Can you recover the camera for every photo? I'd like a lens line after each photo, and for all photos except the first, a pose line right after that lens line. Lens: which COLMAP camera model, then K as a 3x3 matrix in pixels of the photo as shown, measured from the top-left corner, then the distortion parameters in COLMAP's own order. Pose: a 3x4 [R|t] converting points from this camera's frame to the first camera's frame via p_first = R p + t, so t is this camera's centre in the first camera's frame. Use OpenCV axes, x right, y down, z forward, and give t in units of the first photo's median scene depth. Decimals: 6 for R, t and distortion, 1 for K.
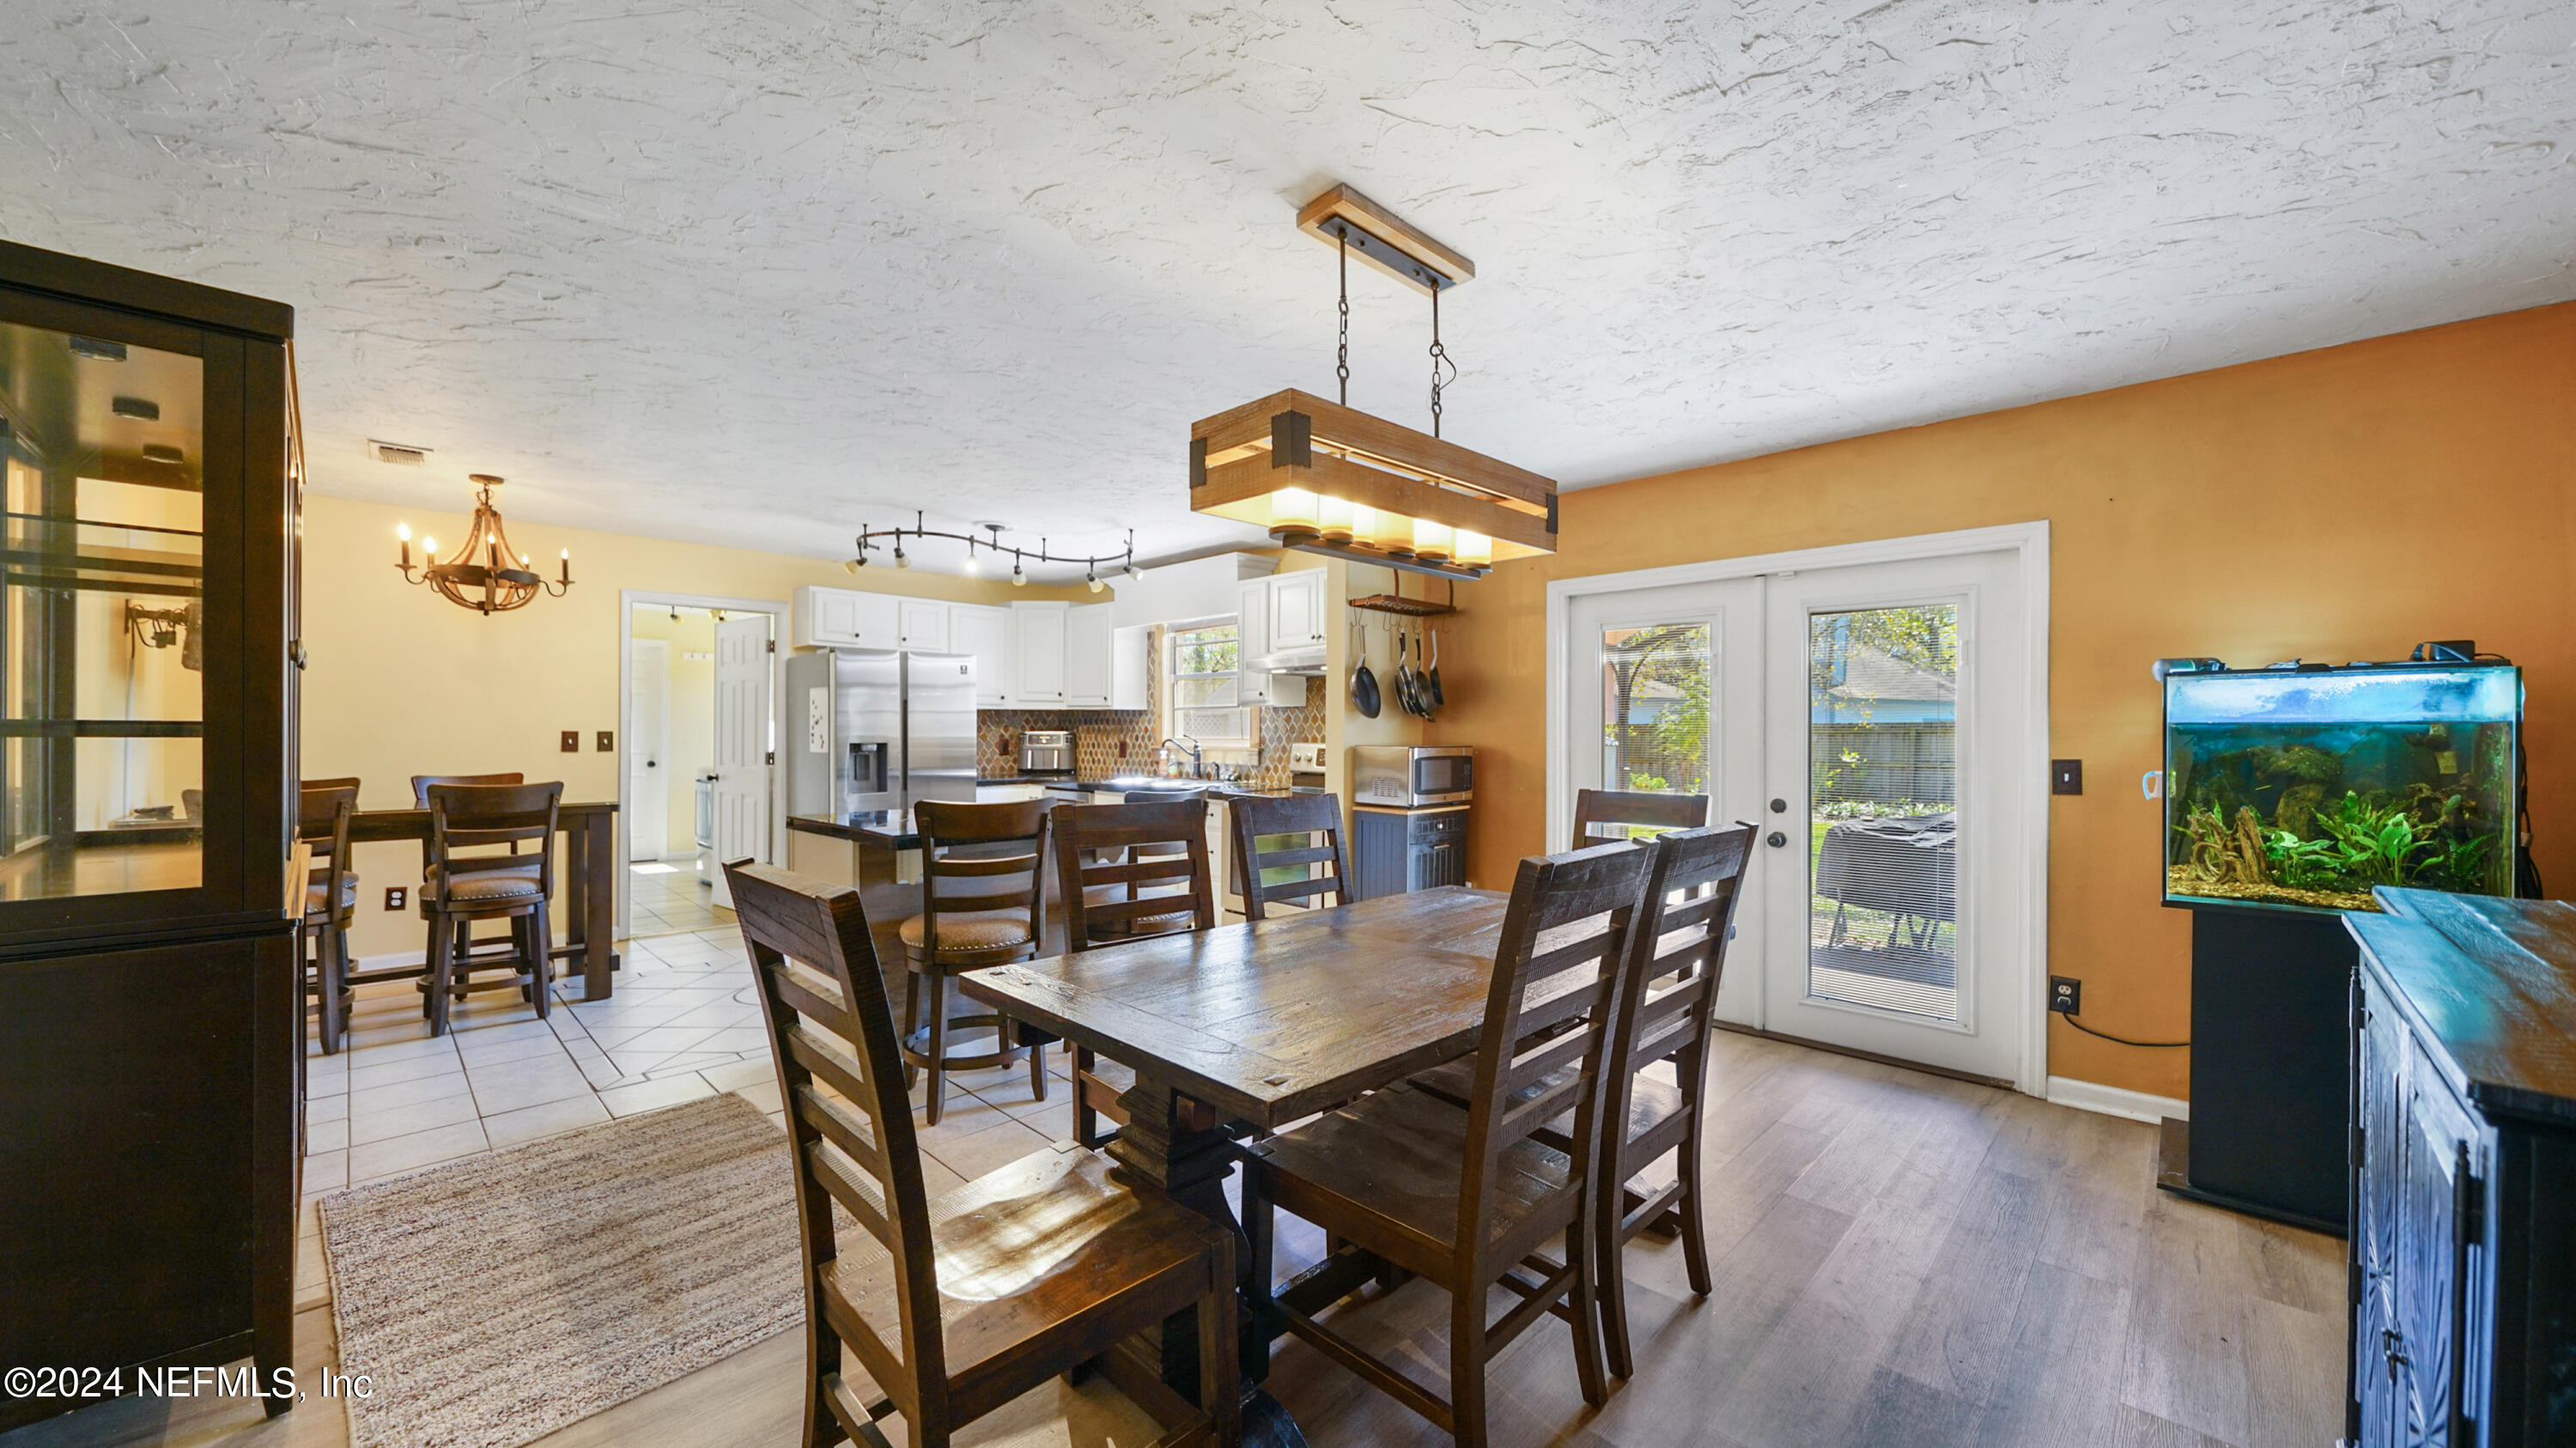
lens RADIAL K [[954.0, 0, 1276.9], [0, 954.0, 735.0], [0, 0, 1]] dist [-0.003403, -0.000522]
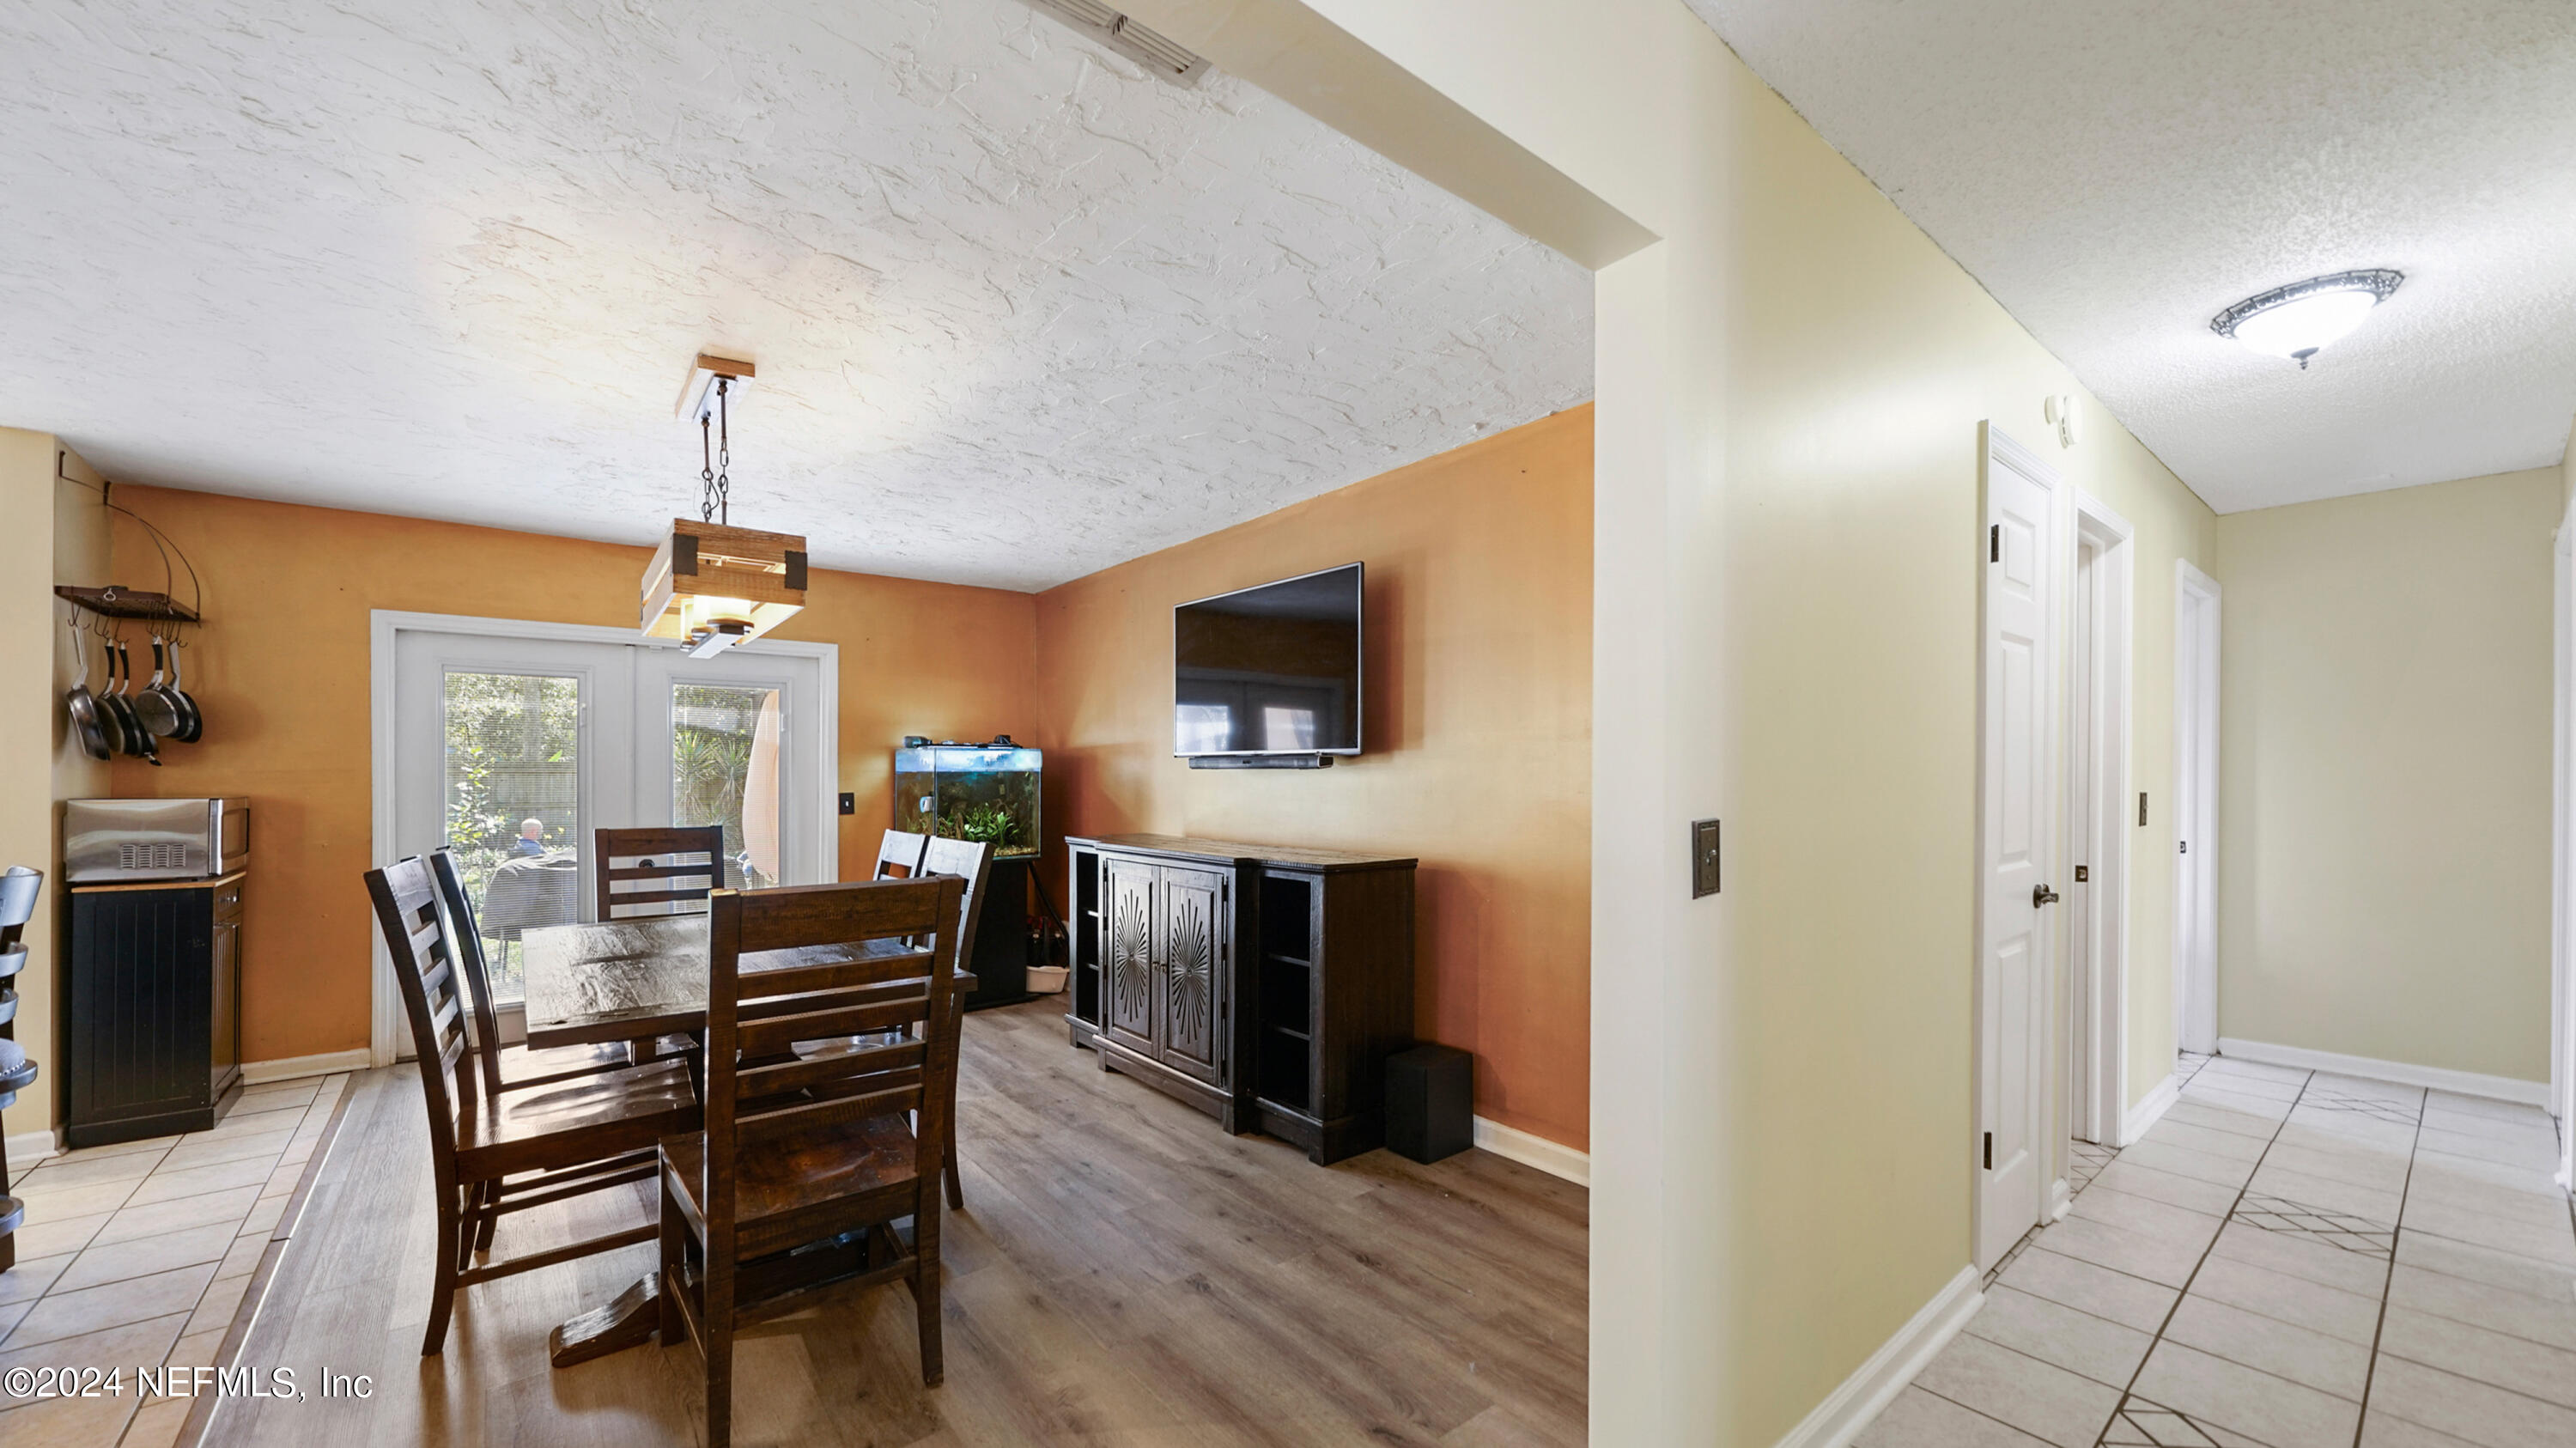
lens RADIAL K [[954.0, 0, 1271.0], [0, 954.0, 771.5], [0, 0, 1]] dist [-0.003403, -0.000522]
pose [[0.110784, -0.000517, 0.993844, -0.432748], [0.003386, 0.999994, 0.000142, -0.005258], [-0.993839, 0.003350, 0.110785, 0.053261]]
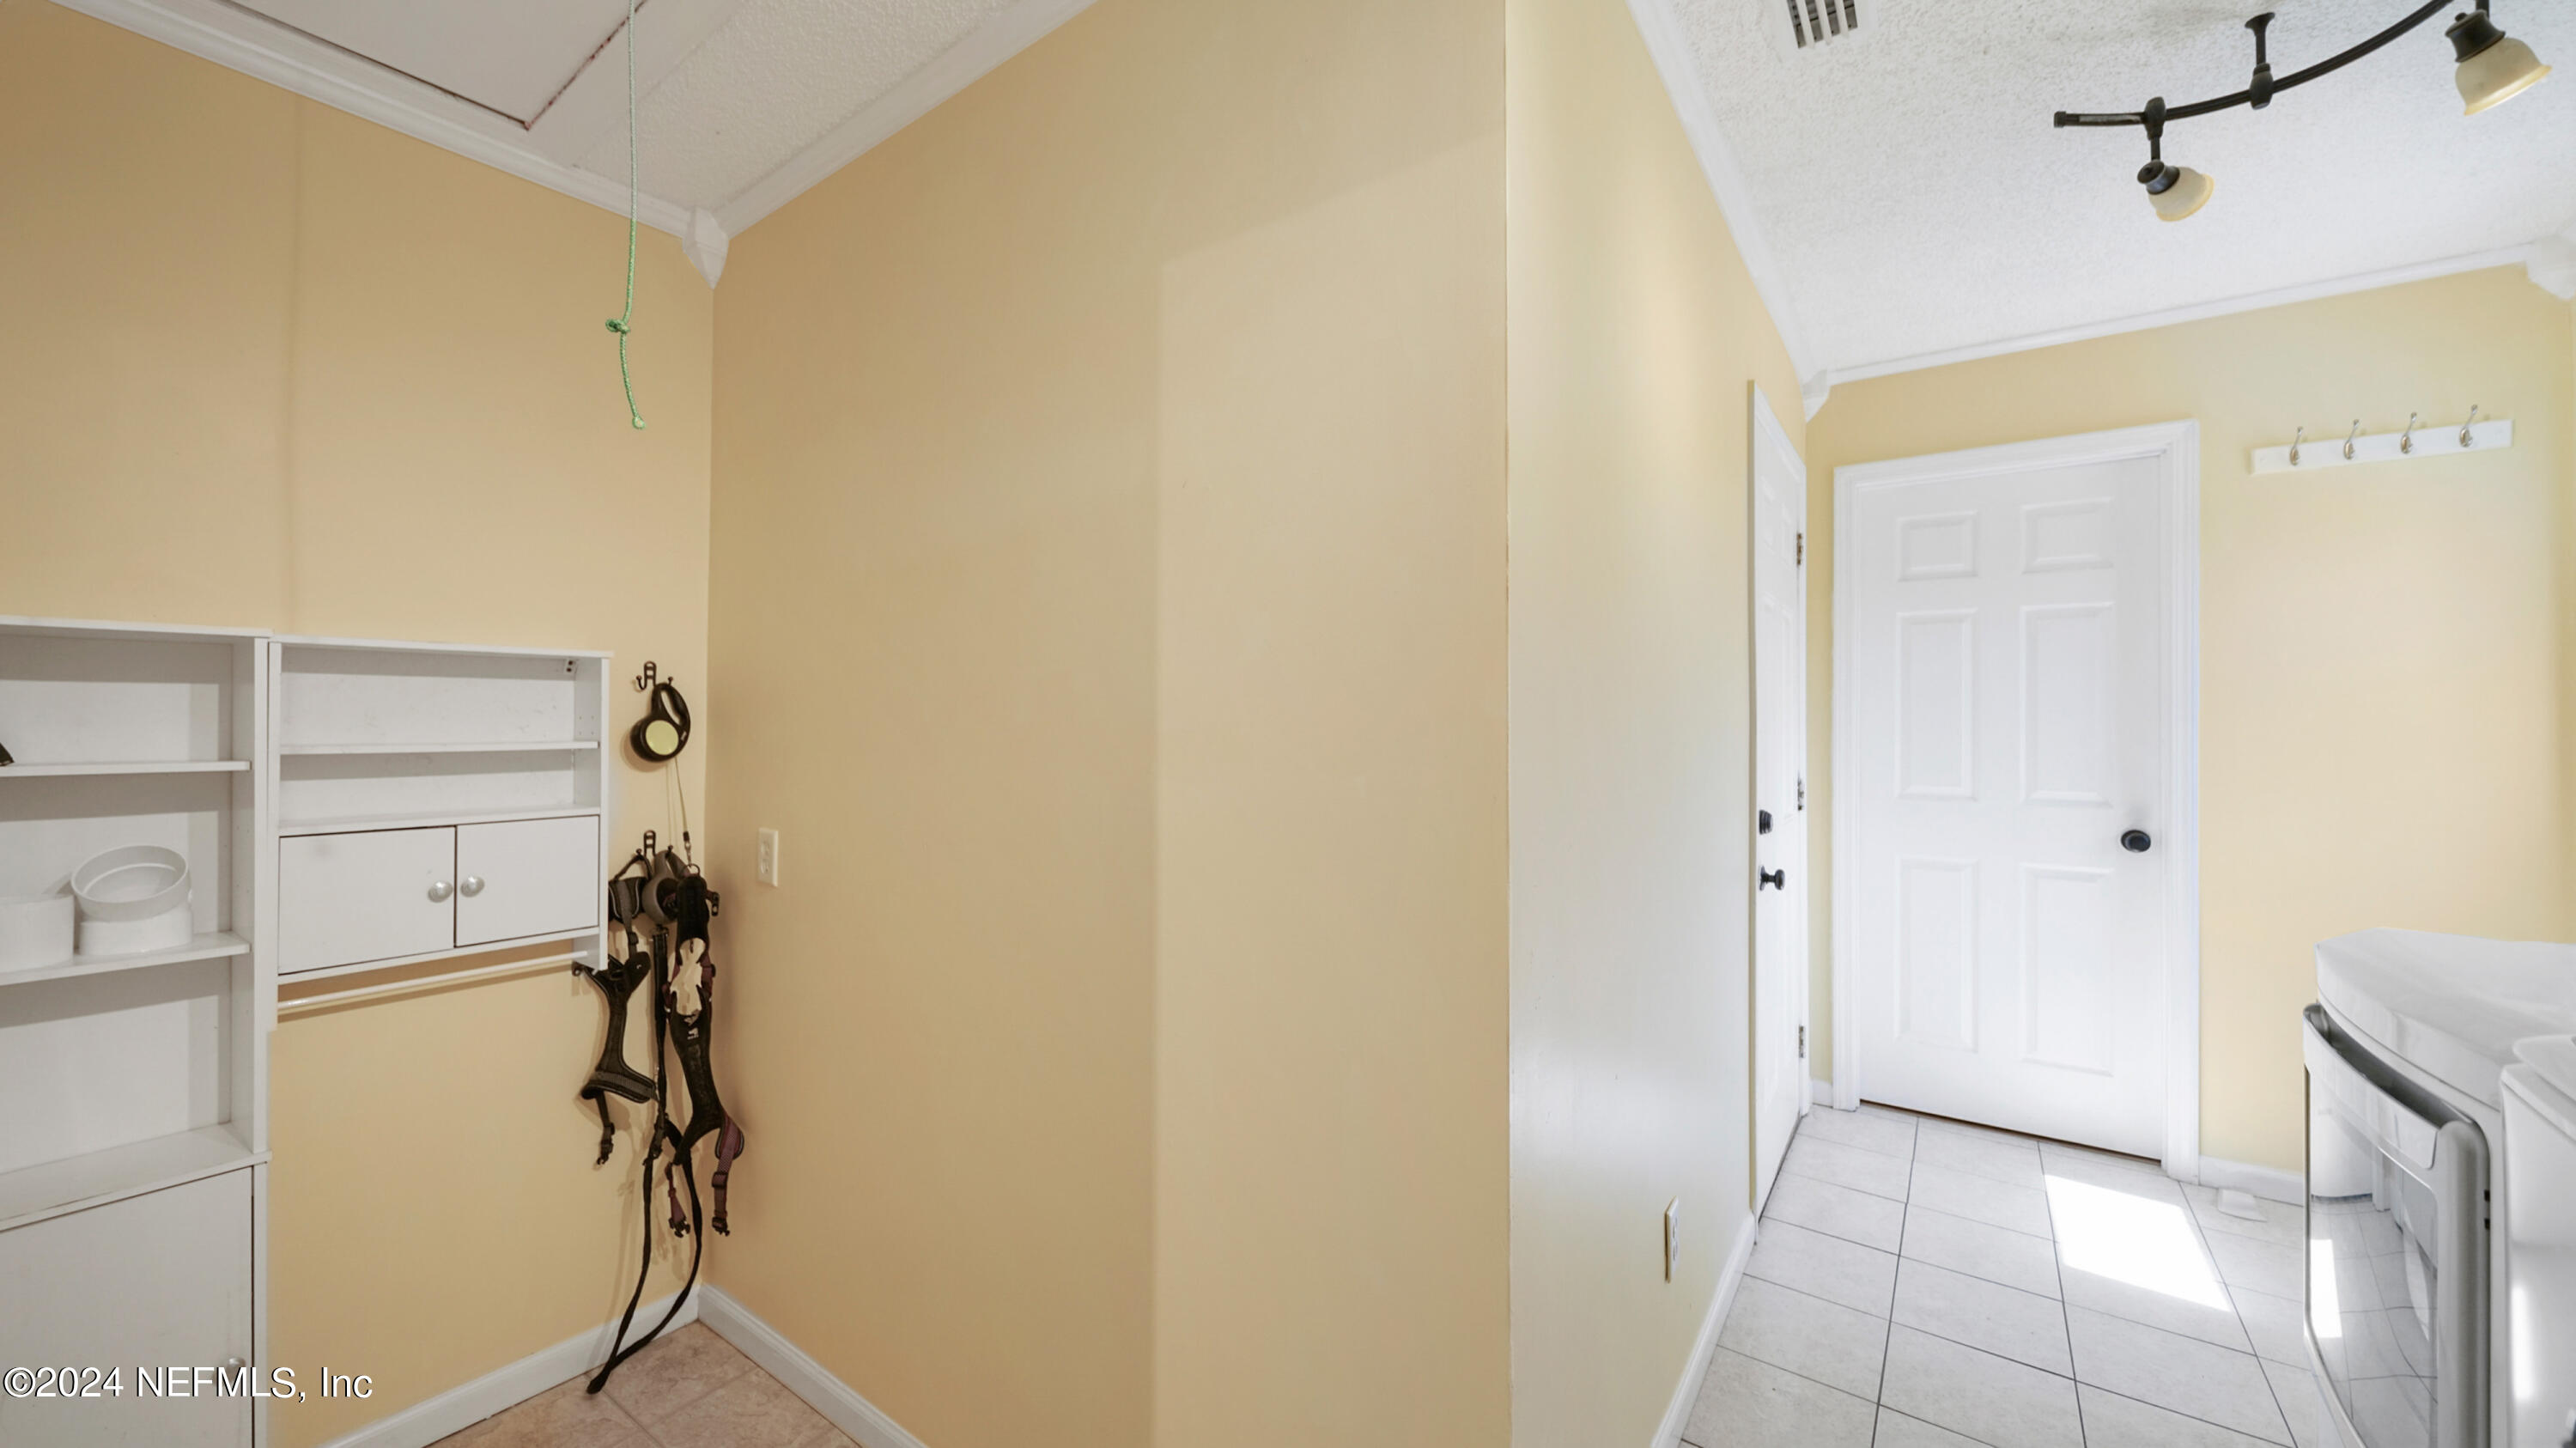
lens RADIAL K [[954.0, 0, 1290.8], [0, 954.0, 721.1], [0, 0, 1]] dist [-0.003403, -0.000522]
pose [[0.188157, -0.016650, -0.981998, -0.671116], [-0.001517, 0.999850, -0.017244, -0.002791], [0.982138, 0.004734, 0.188104, 1.113168]]
